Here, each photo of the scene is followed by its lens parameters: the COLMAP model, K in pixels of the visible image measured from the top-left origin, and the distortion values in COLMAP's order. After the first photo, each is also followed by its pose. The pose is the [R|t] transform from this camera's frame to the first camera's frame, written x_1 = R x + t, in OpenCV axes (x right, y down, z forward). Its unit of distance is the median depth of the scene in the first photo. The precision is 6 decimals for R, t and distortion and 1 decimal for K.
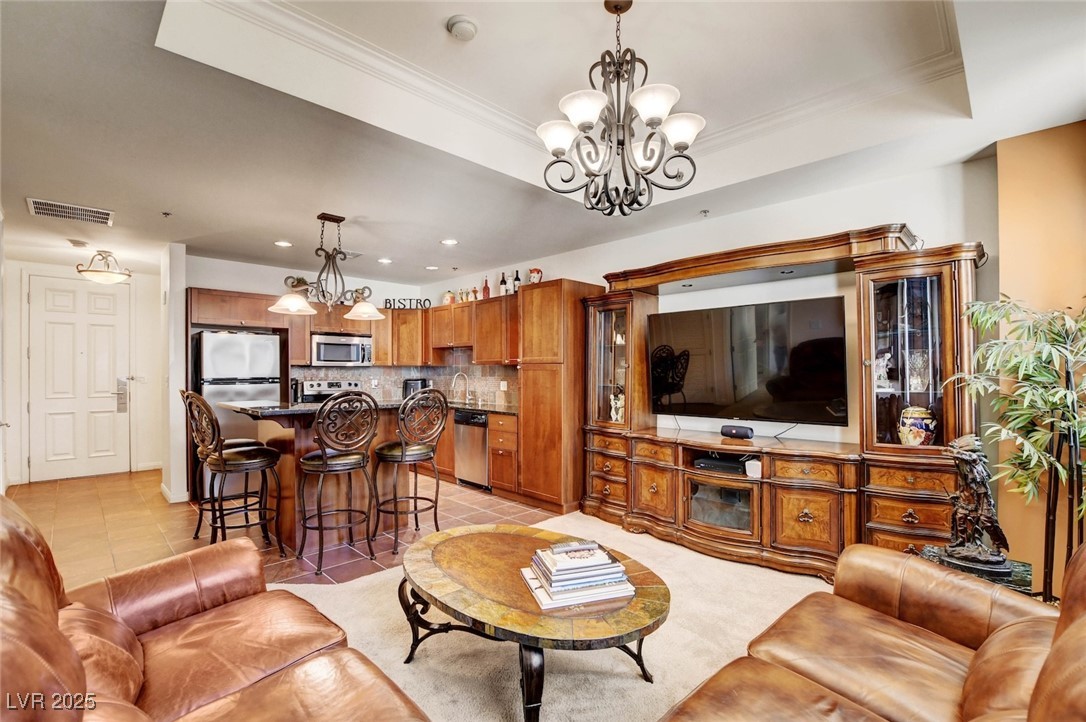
lens RADIAL K [[486.2, 0, 549.1], [0, 486.2, 371.5], [0, 0, 1]] dist [-0.033455, 0.003309]
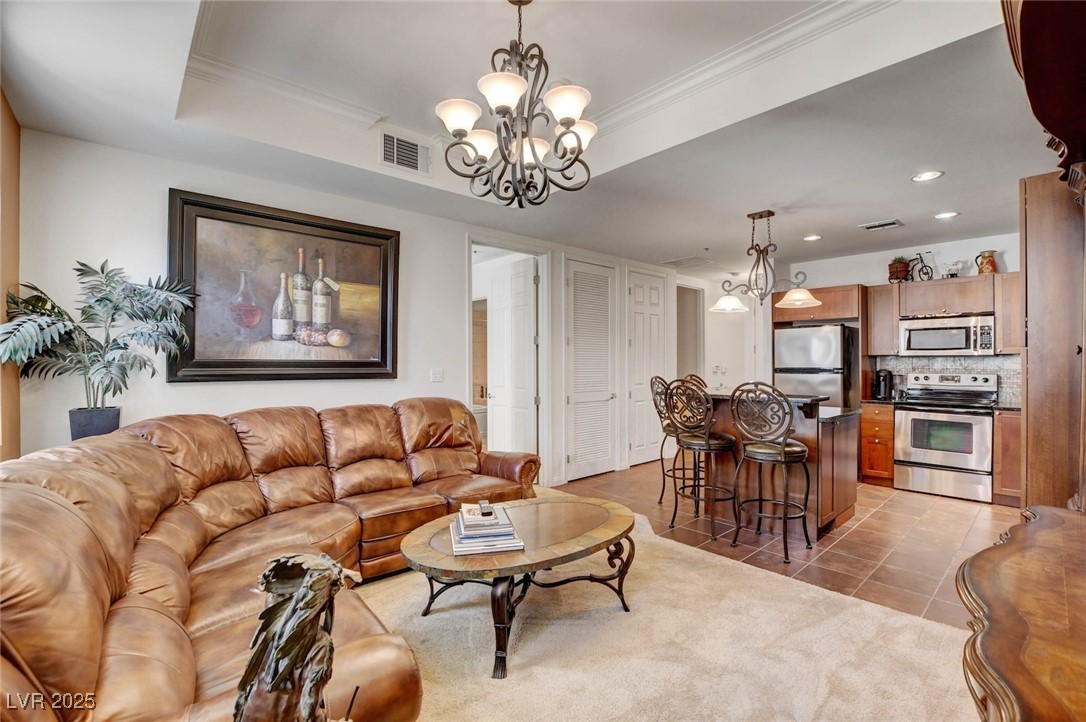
lens RADIAL K [[486.2, 0, 541.0], [0, 486.2, 360.9], [0, 0, 1]] dist [-0.033455, 0.003309]
pose [[-0.061437, 0.000109, -0.998111, 0.457455], [0.000139, 1.000000, 0.000101, -0.002617], [0.998111, -0.000132, -0.061437, 0.438207]]
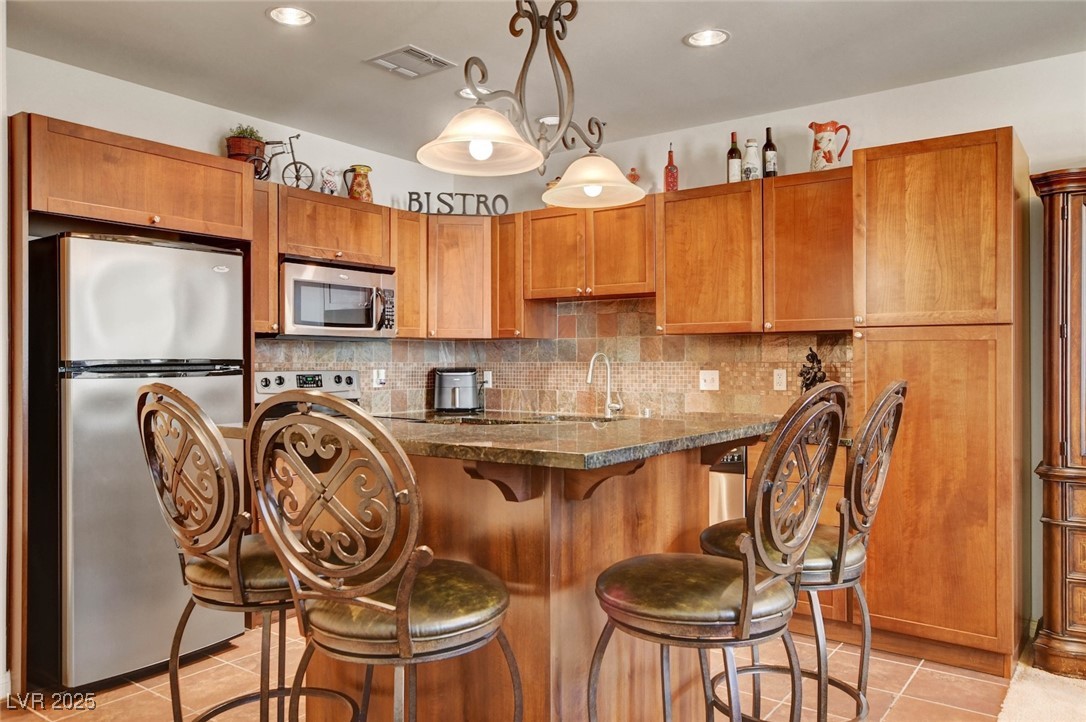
lens RADIAL K [[801.2, 0, 543.1], [0, 801.2, 353.1], [0, 0, 1]] dist [0.000939, 0.015645]
pose [[0.989492, 0.000839, 0.144585, -0.403774], [0.001099, 0.999911, -0.013321, 0.015188], [-0.144583, 0.013340, 0.989403, 0.297065]]
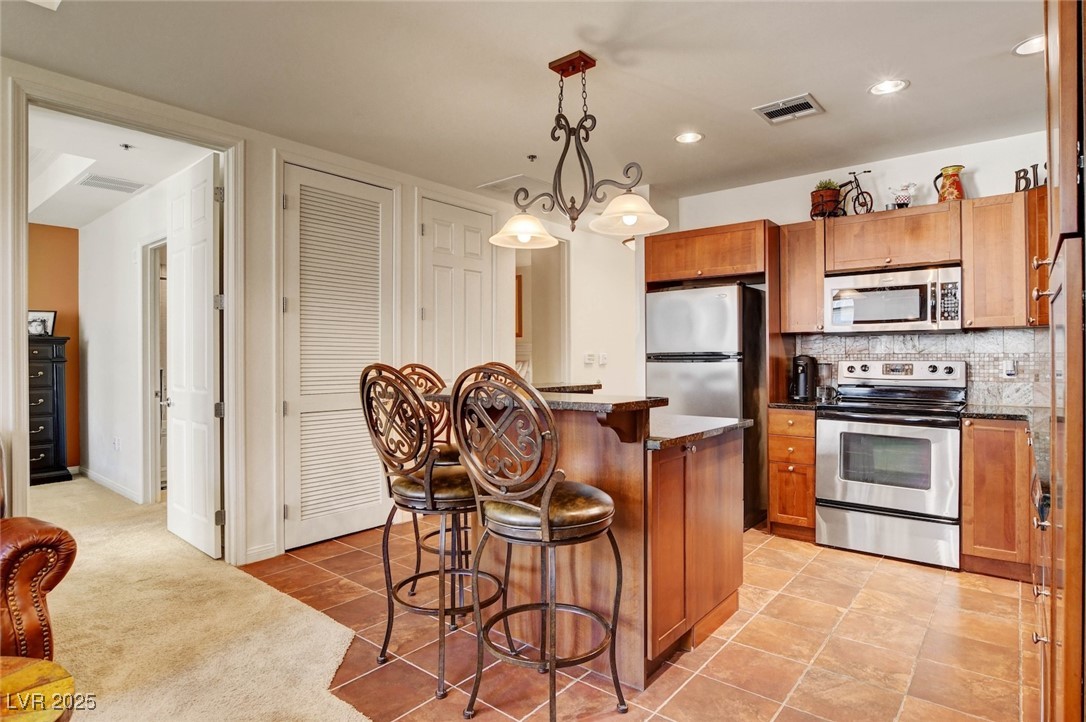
lens RADIAL K [[586.8, 0, 544.0], [0, 586.8, 357.2], [0, 0, 1]] dist [-0.022574, 0.004041]
pose [[0.089674, -0.001785, -0.995970, 0.167069], [0.000545, 0.999998, -0.001743, 0.019256], [0.995971, -0.000386, 0.089674, 0.673203]]
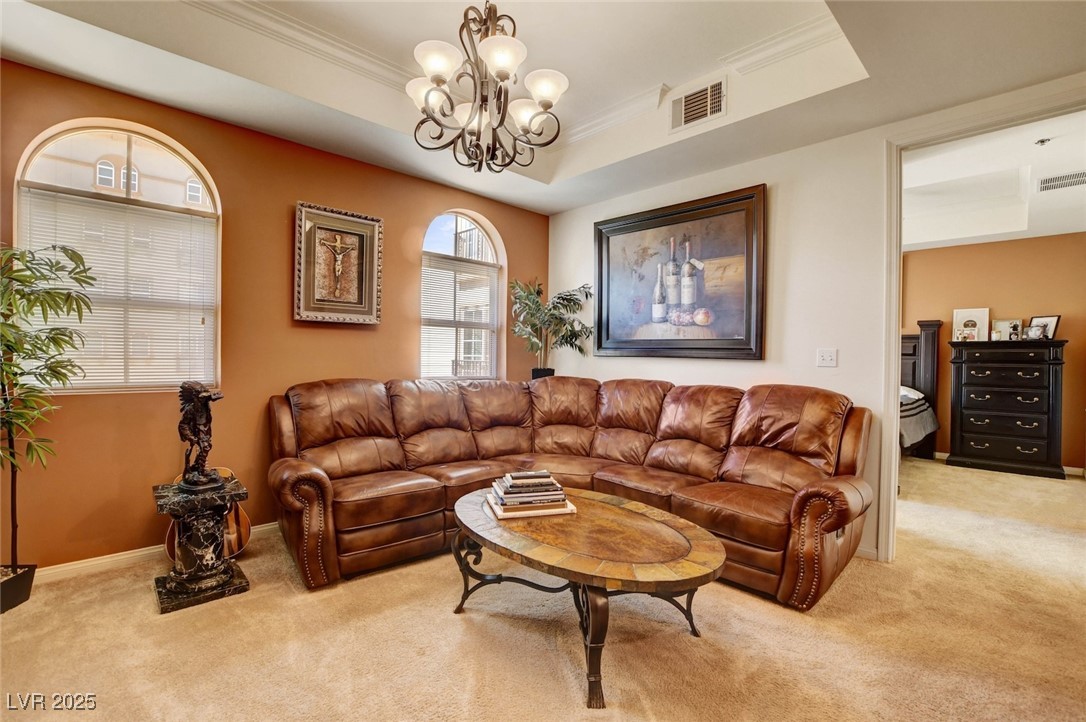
lens RADIAL K [[486.2, 0, 544.8], [0, 486.2, 362.3], [0, 0, 1]] dist [-0.033455, 0.003309]
pose [[-0.999618, -0.013519, 0.024098, -0.008799], [-0.013206, 0.999827, 0.013098, 0.023388], [-0.024271, 0.012775, -0.999624, 0.802659]]
